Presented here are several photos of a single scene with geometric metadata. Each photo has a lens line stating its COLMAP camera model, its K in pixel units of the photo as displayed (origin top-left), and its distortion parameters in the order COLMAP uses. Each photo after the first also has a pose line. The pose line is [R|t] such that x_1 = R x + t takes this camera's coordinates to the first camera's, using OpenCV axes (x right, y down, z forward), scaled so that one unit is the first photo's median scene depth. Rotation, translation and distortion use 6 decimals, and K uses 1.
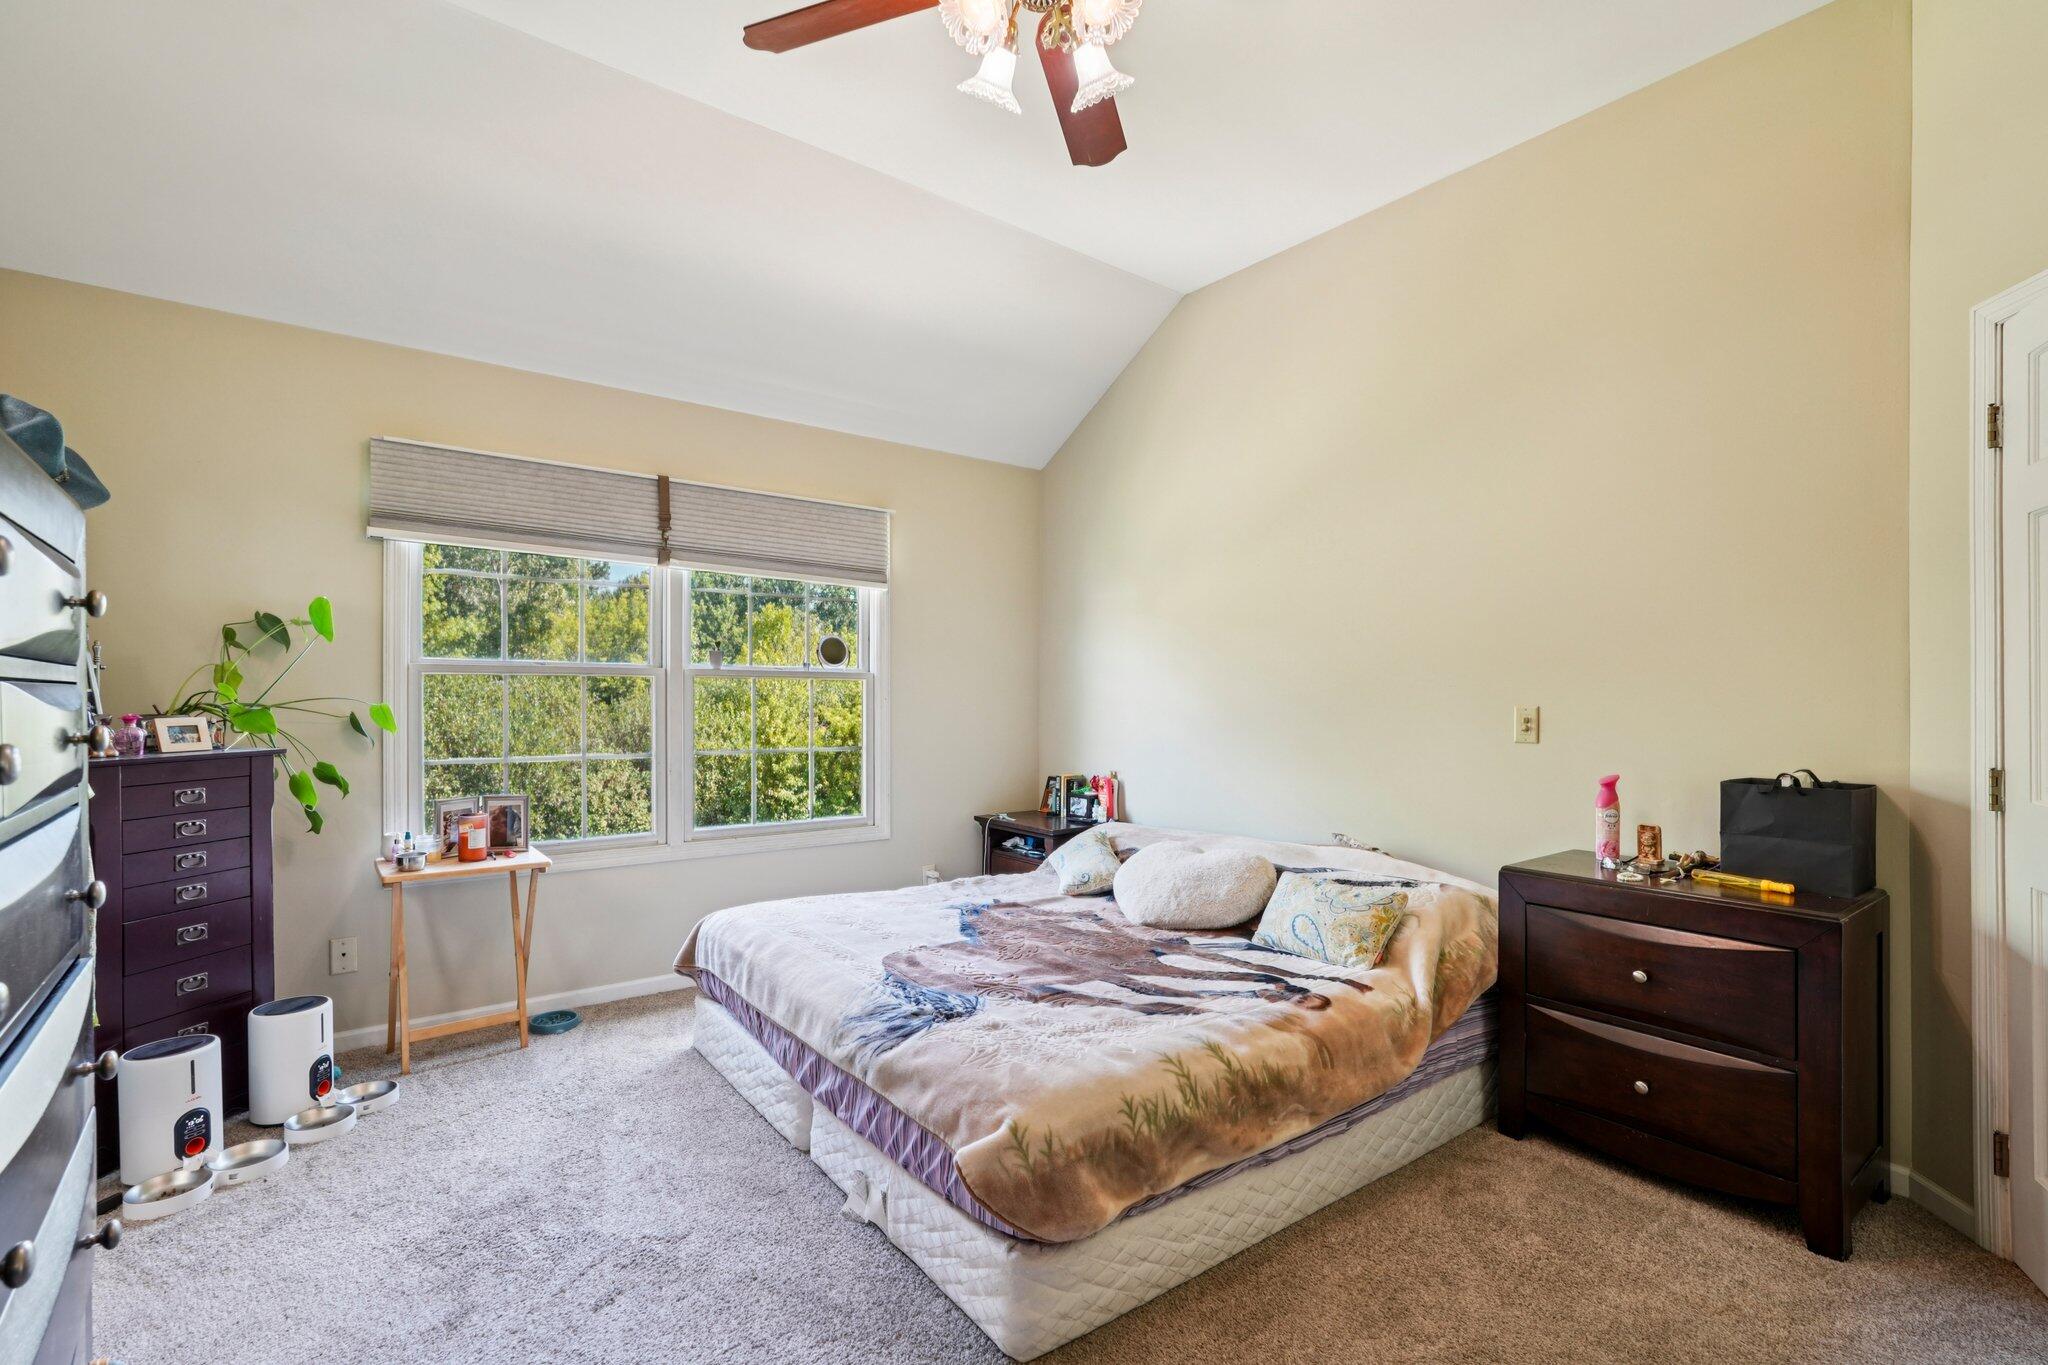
lens RADIAL K [[923.9, 0, 1023.7], [0, 923.9, 691.7], [0, 0, 1]] dist [-0.000490, 0.000136]
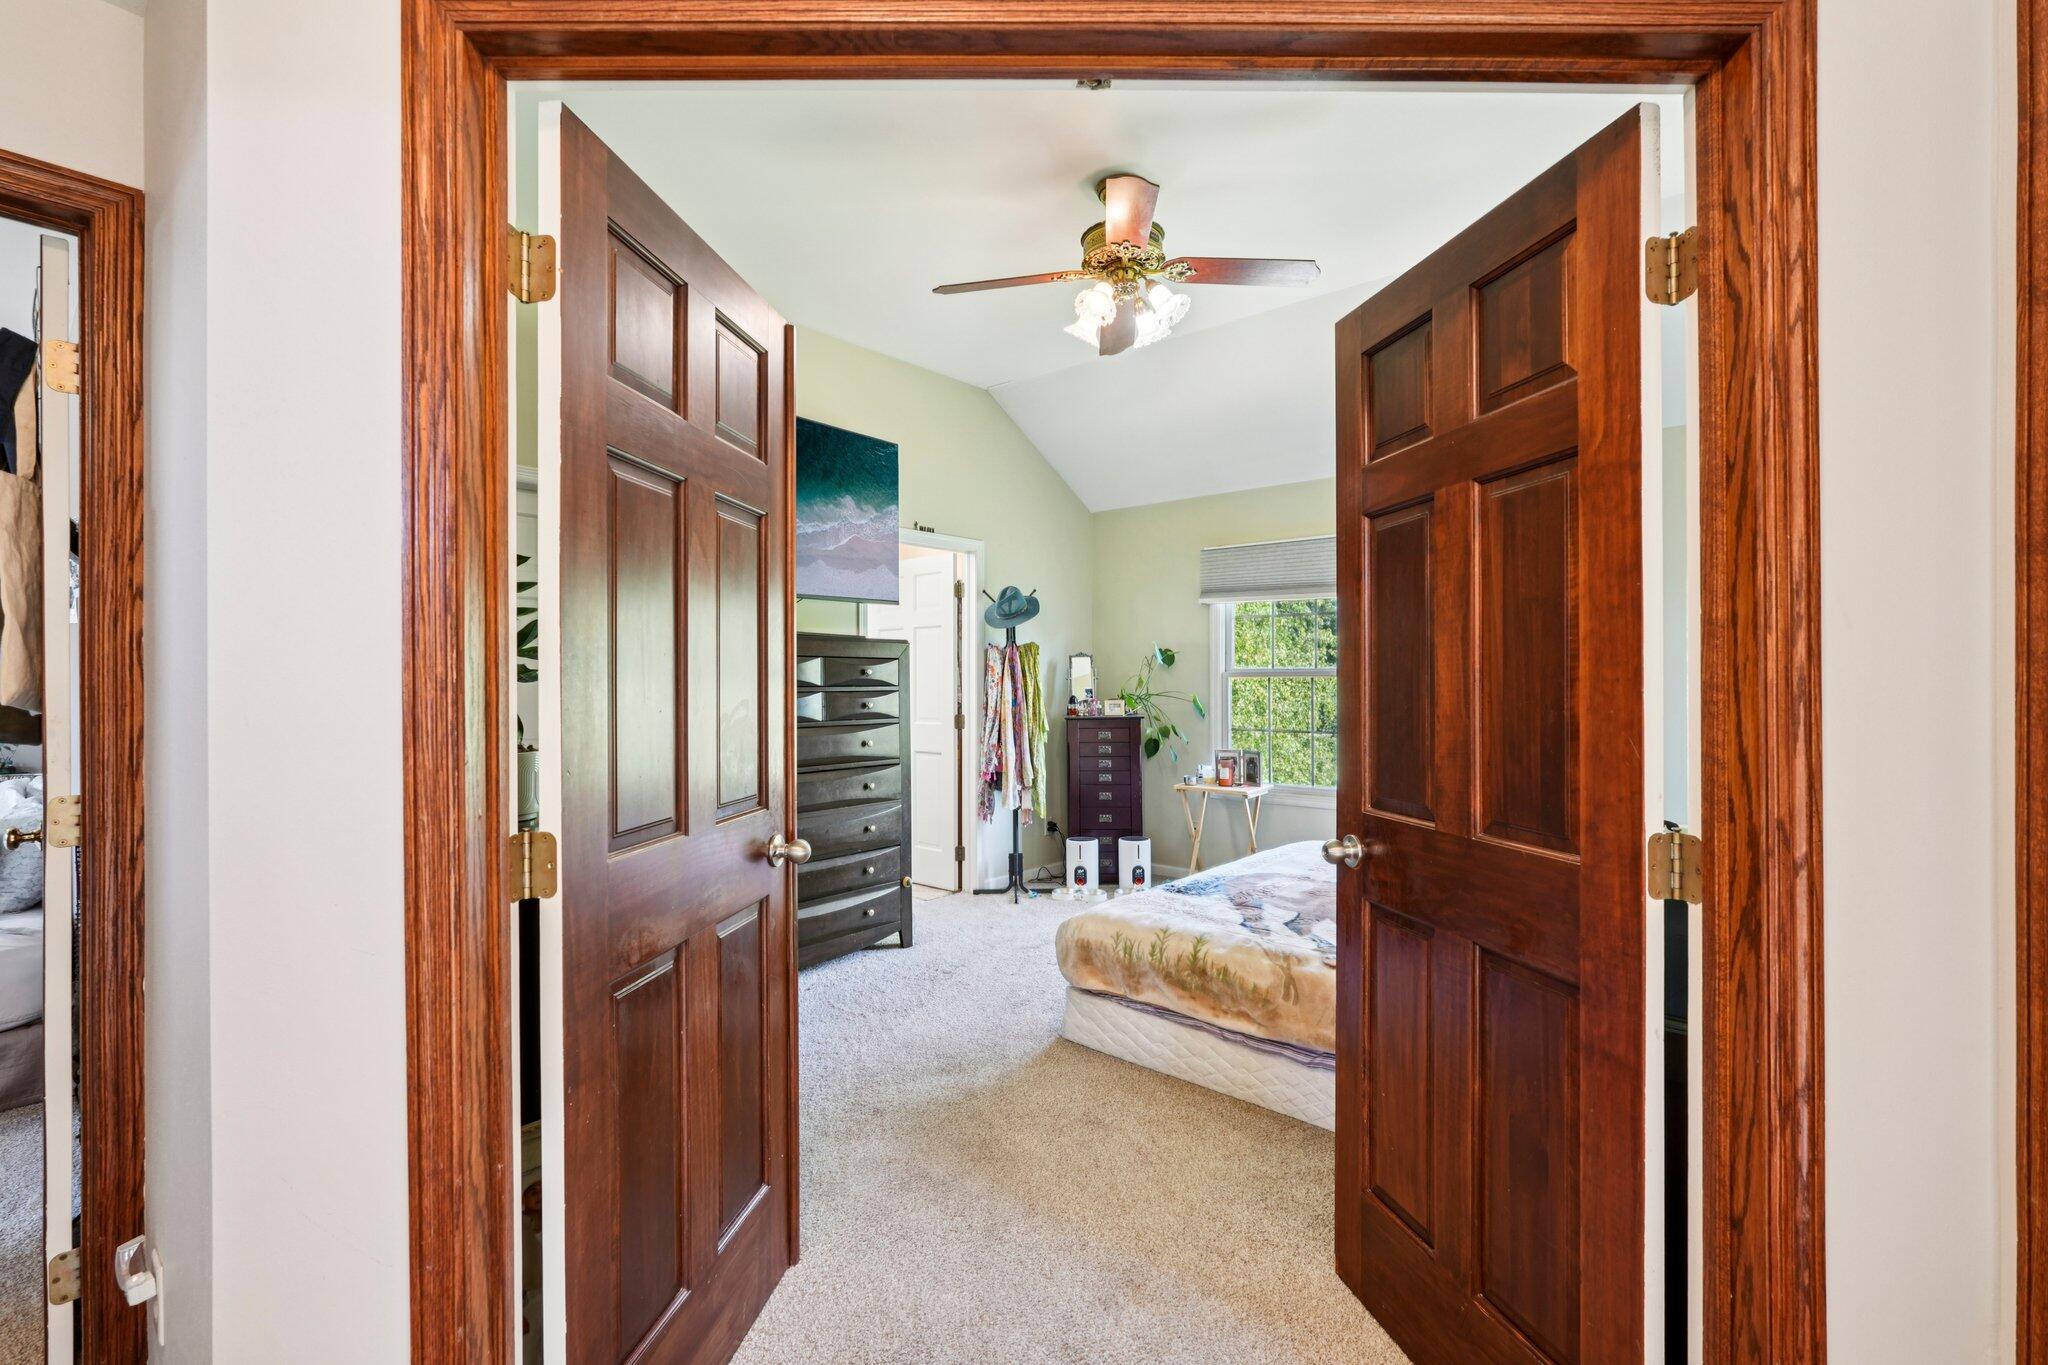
lens RADIAL K [[923.9, 0, 1025.1], [0, 923.9, 682.0], [0, 0, 1]] dist [-0.000490, 0.000136]
pose [[0.205075, -0.000322, -0.978746, 1.182713], [0.010433, 0.999944, 0.001858, -0.022150], [0.978691, -0.010592, 0.205067, 0.323572]]
